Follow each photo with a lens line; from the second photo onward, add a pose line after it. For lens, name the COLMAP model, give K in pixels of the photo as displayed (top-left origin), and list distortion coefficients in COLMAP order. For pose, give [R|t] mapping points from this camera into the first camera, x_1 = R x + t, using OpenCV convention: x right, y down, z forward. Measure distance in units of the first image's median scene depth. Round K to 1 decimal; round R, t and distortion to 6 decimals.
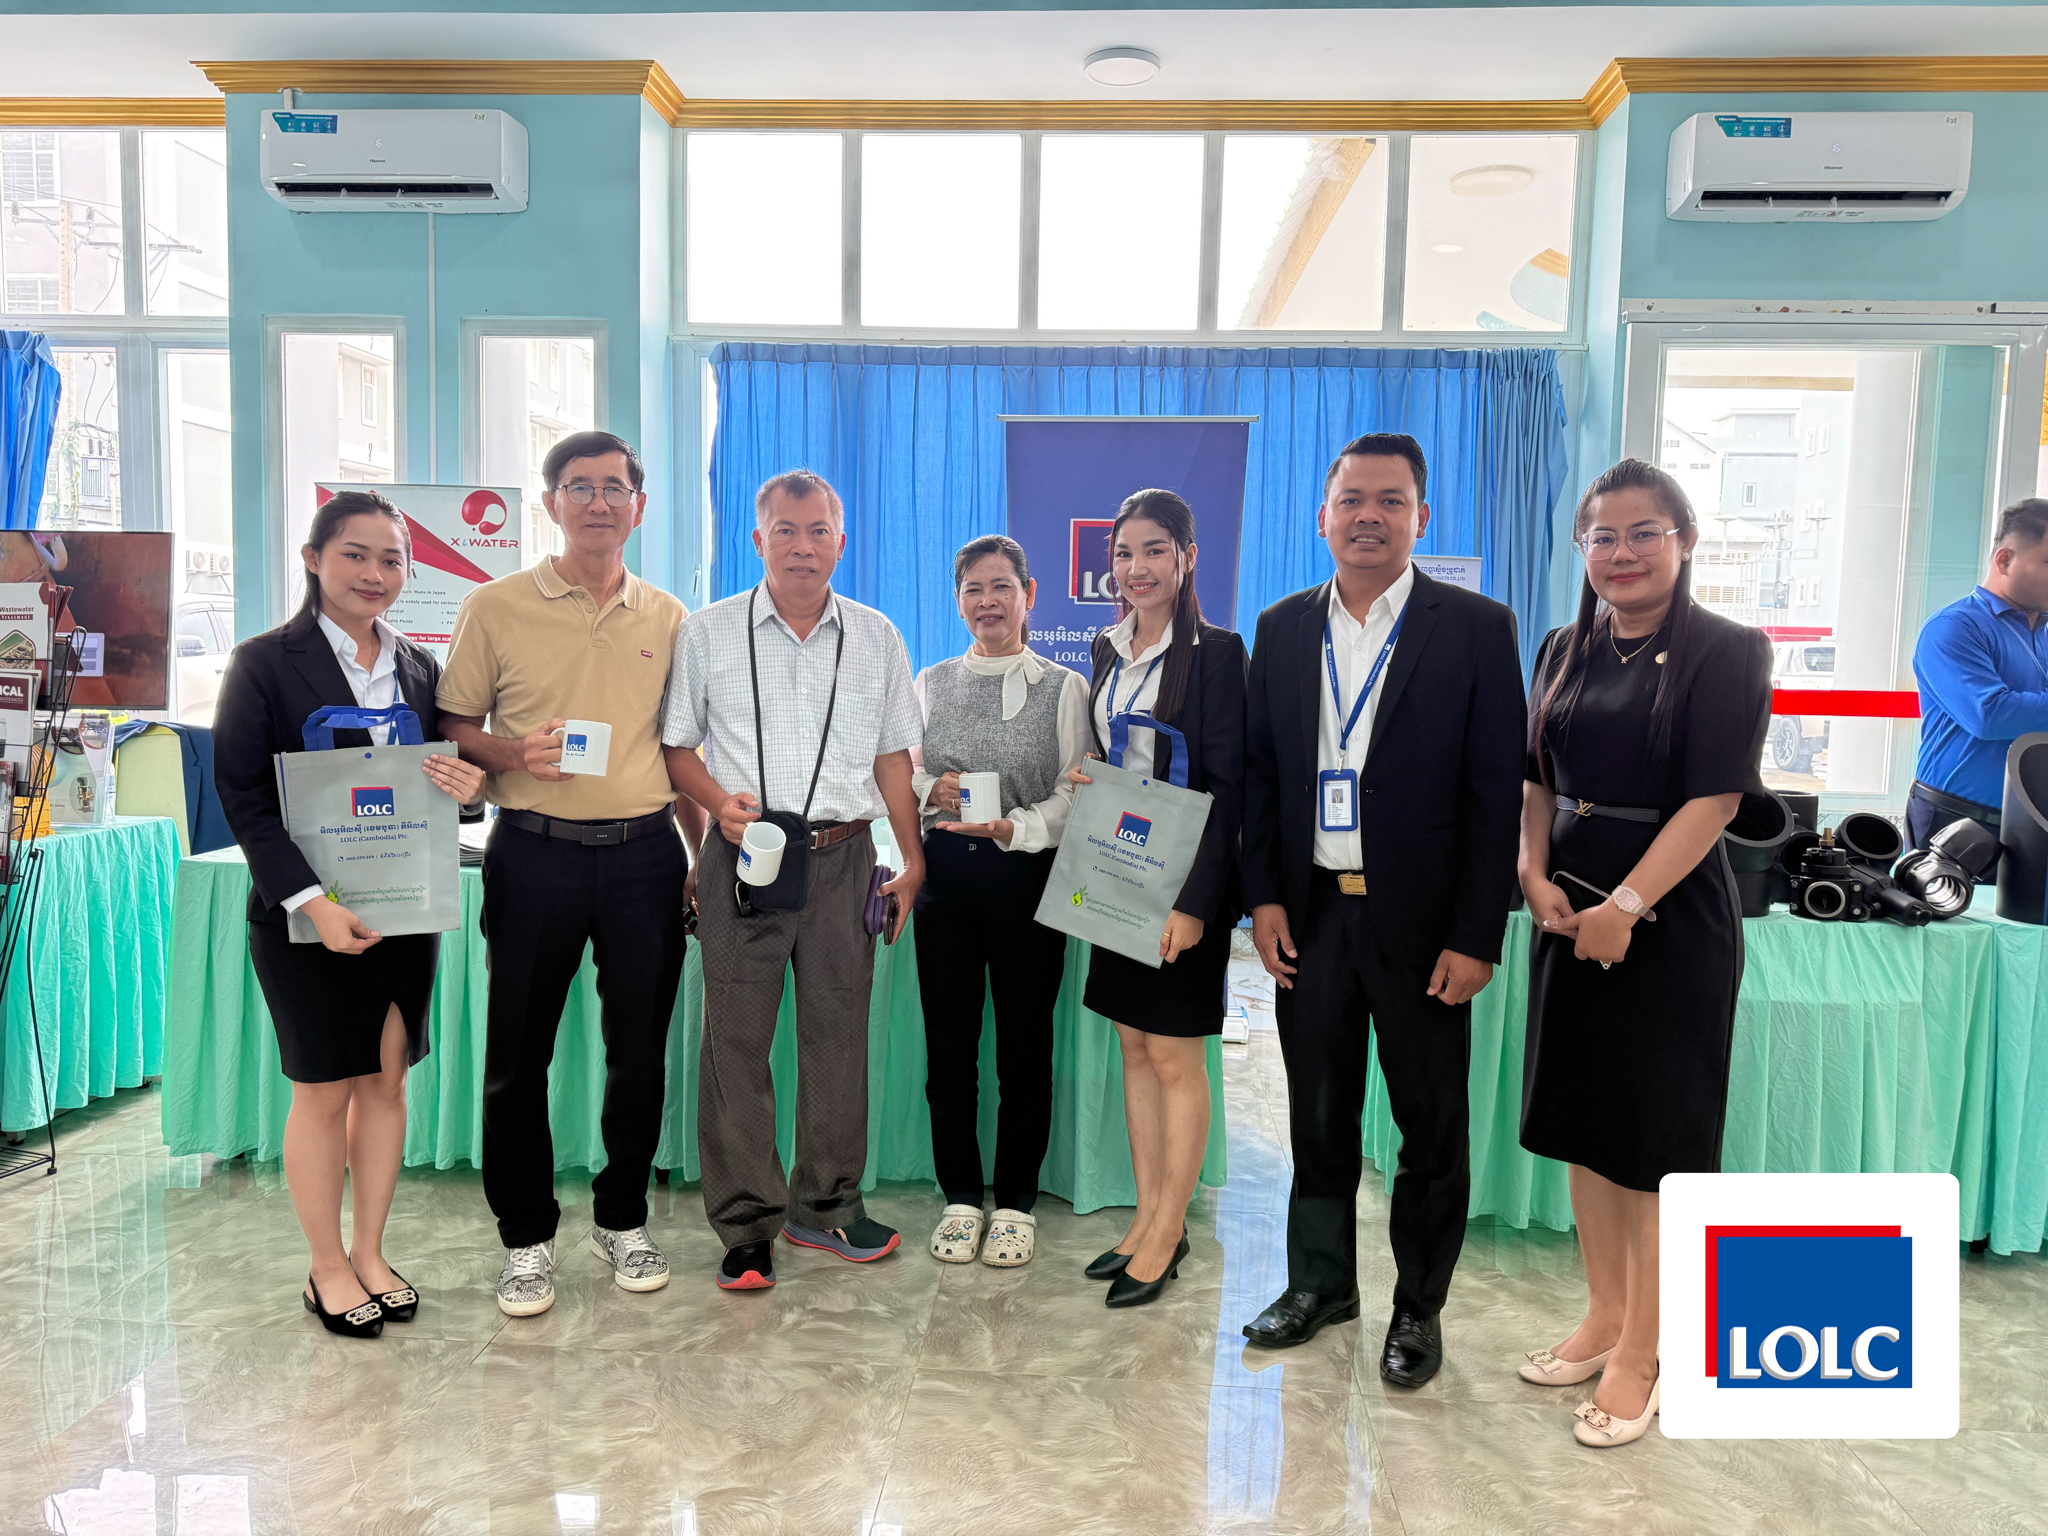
lens RADIAL K [[1429.4, 0, 1025.4], [0, 1429.4, 745.0], [0, 0, 1]] dist [0.005307, -0.004344]
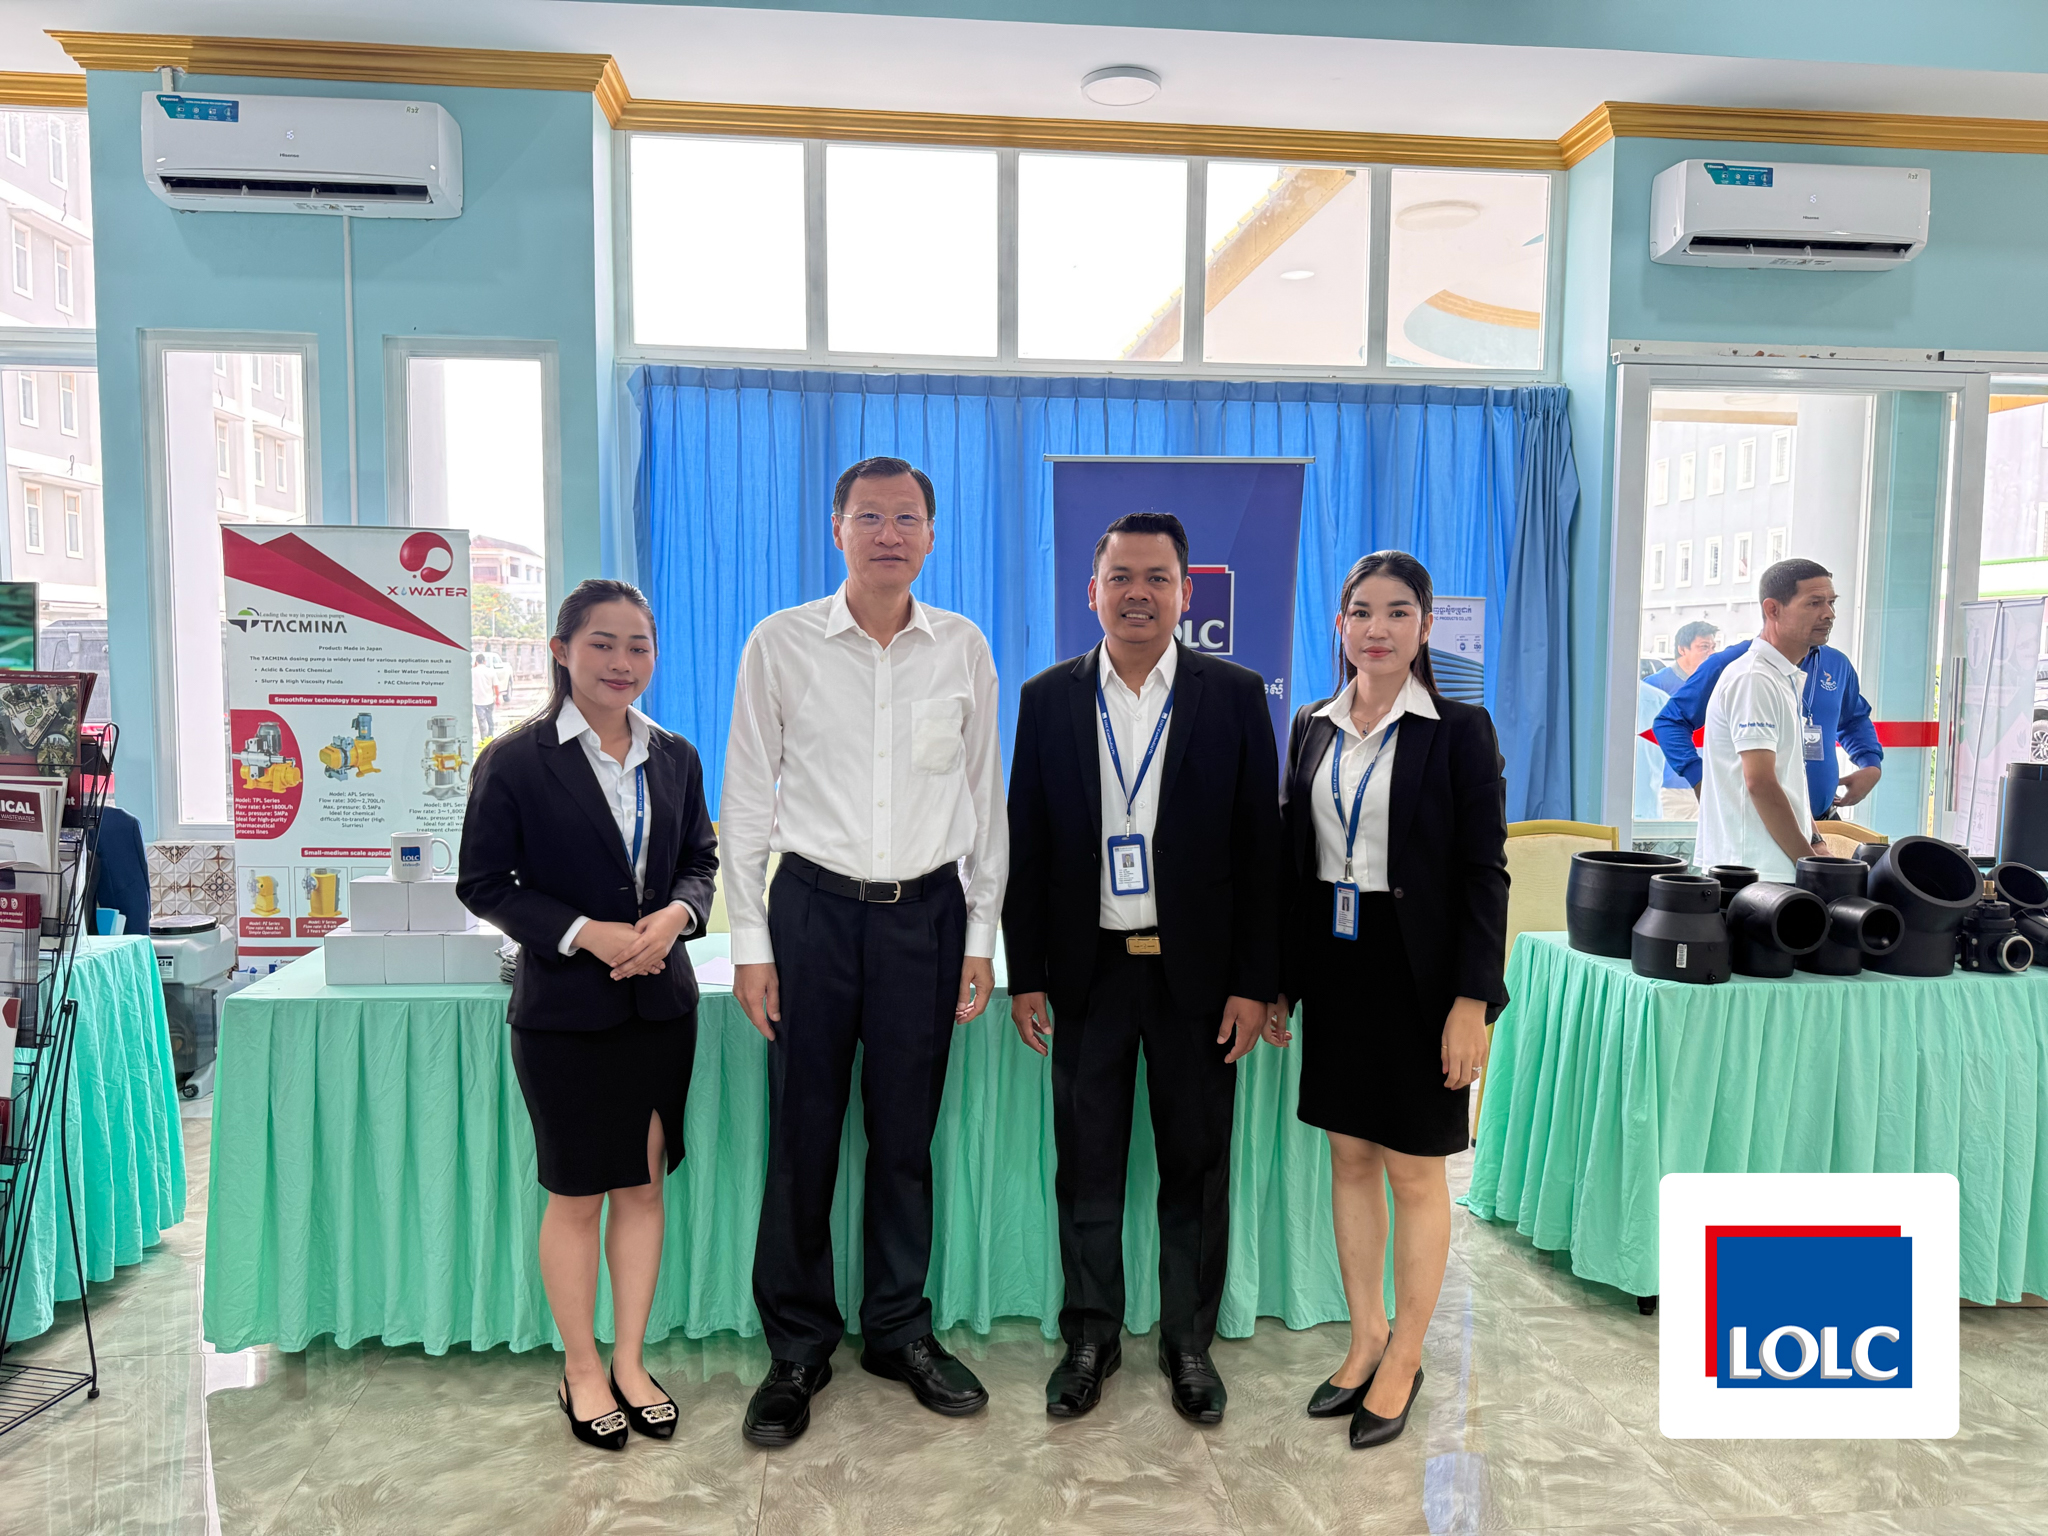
lens RADIAL K [[1440.1, 0, 1024.0], [0, 1440.1, 768.0], [0, 0, 1]] dist [-0.013598, 0.008789]
pose [[0.986651, -0.029249, 0.160203, -0.157807], [0.029017, 0.999572, 0.003785, -0.024823], [-0.160245, 0.000914, 0.987077, 0.065107]]
